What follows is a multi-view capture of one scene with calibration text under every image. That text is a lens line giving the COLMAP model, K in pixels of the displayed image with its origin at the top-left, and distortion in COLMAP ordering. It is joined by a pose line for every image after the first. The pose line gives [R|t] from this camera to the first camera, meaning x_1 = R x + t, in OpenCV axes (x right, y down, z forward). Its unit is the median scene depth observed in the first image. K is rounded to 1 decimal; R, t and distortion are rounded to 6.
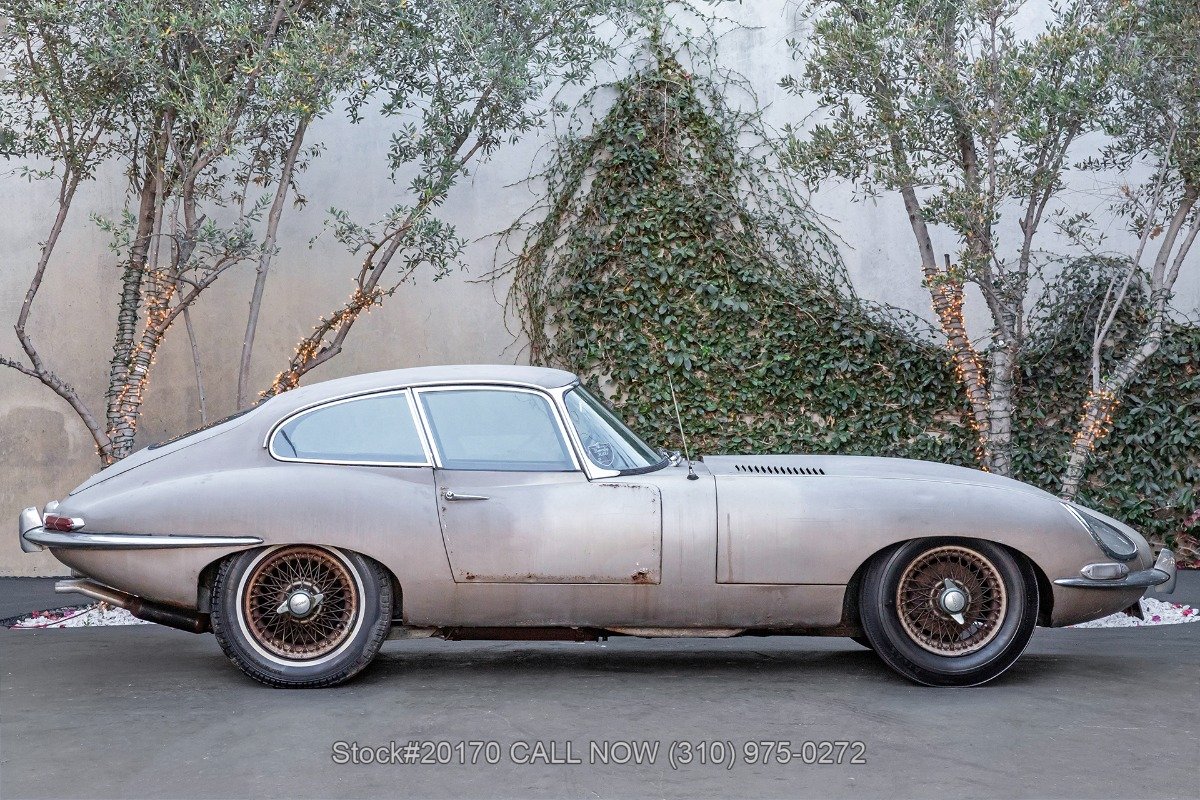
lens RADIAL K [[2894.2, 0, 577.4], [0, 2894.2, 399.7], [0, 0, 1]] dist [0.390935, 0.325947]
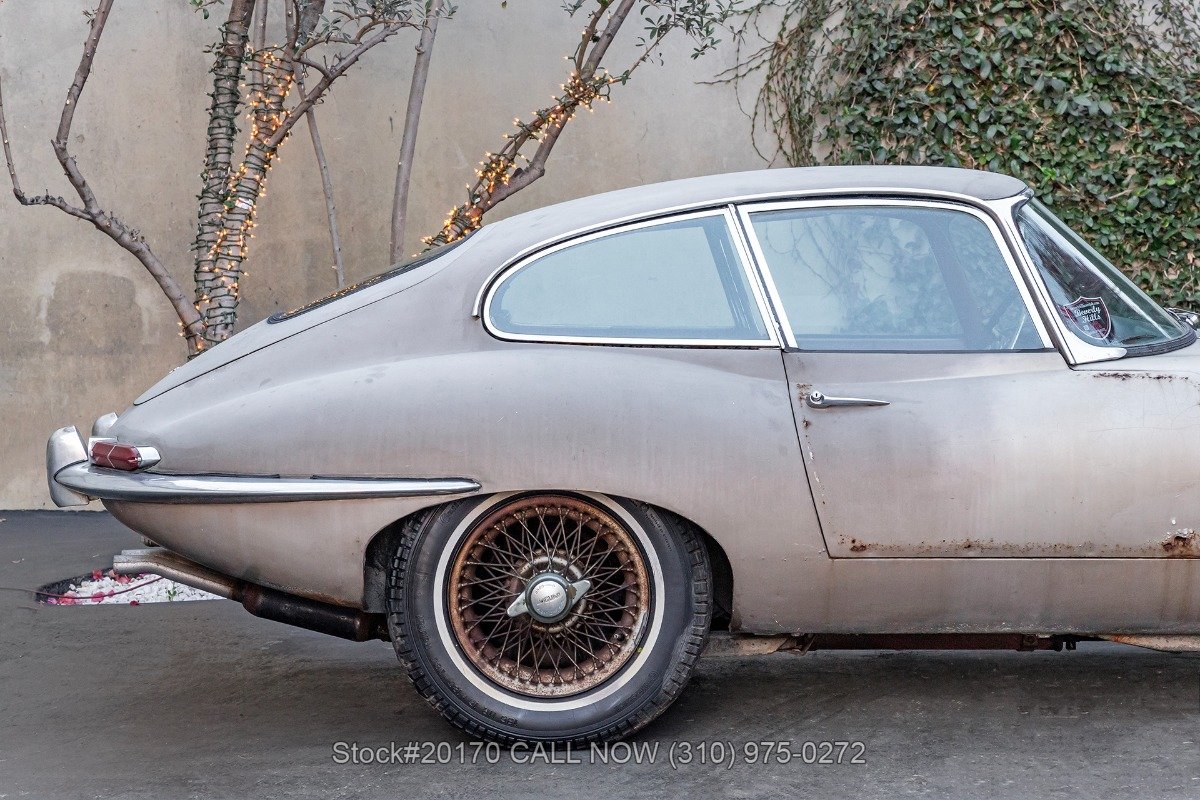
lens RADIAL K [[2894.2, 0, 577.4], [0, 2894.2, 399.7], [0, 0, 1]] dist [0.390935, 0.325947]
pose [[0.999455, -0.014607, -0.029610, -0.047928], [0.015795, 0.999062, 0.040323, 0.006854], [0.028993, -0.040769, 0.998748, 0.297257]]
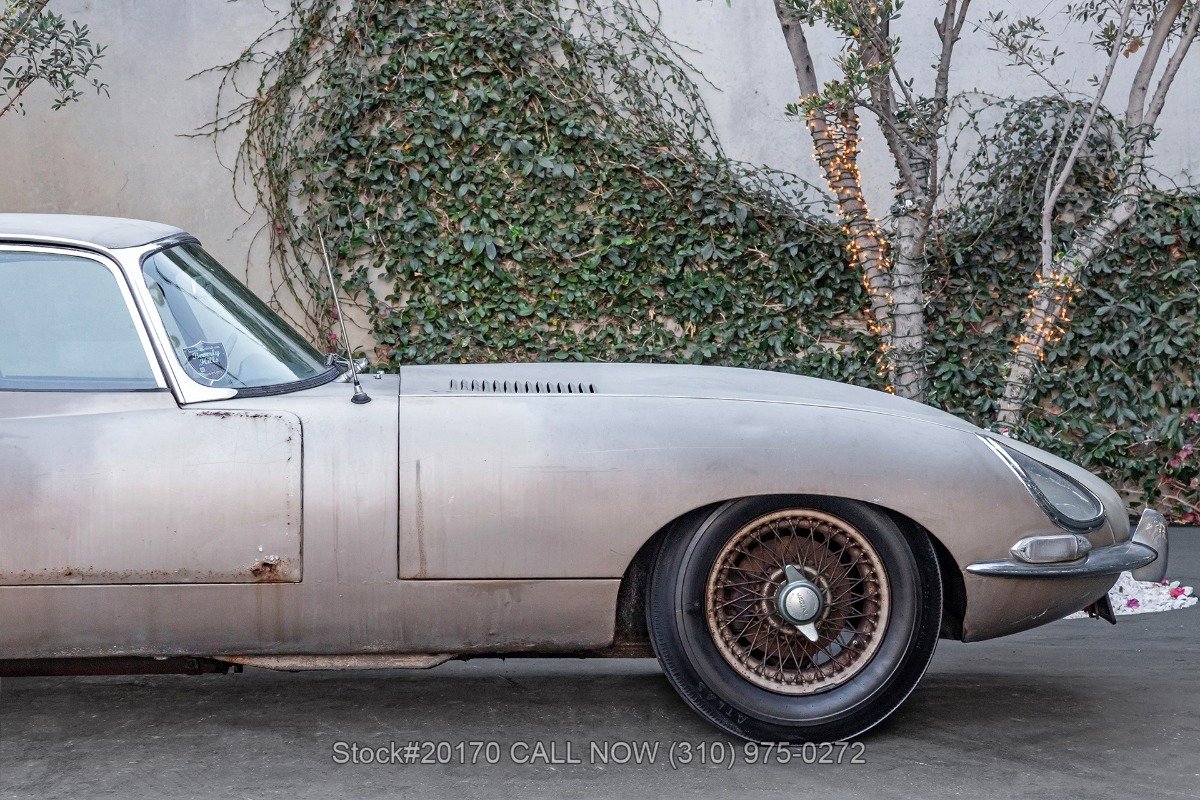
lens RADIAL K [[2947.0, 0, 643.9], [0, 2947.0, 404.2], [0, 0, 1]] dist [0.428061, -0.047657]
pose [[0.999397, -0.008443, 0.033677, 0.050899], [0.007709, 0.999731, 0.021873, 0.010033], [-0.033853, -0.021601, 0.999193, 0.264471]]
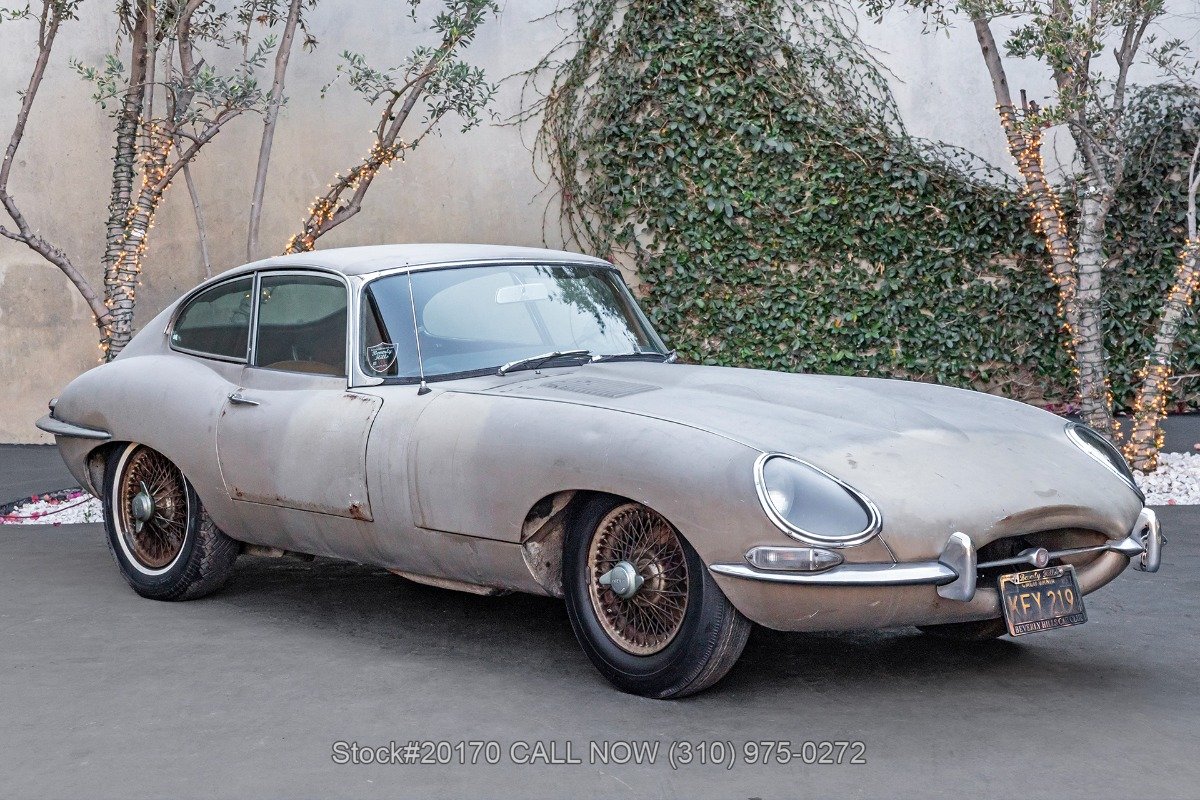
lens RADIAL K [[2480.3, 0, 600.0], [0, 2480.3, 400.0], [0, 0, 1]] dist [0.350379, 0.029769]
pose [[0.999781, -0.016380, 0.013042, -0.015365], [0.015266, 0.996566, 0.081384, -0.017306], [-0.014330, -0.081167, 0.996597, 0.189038]]
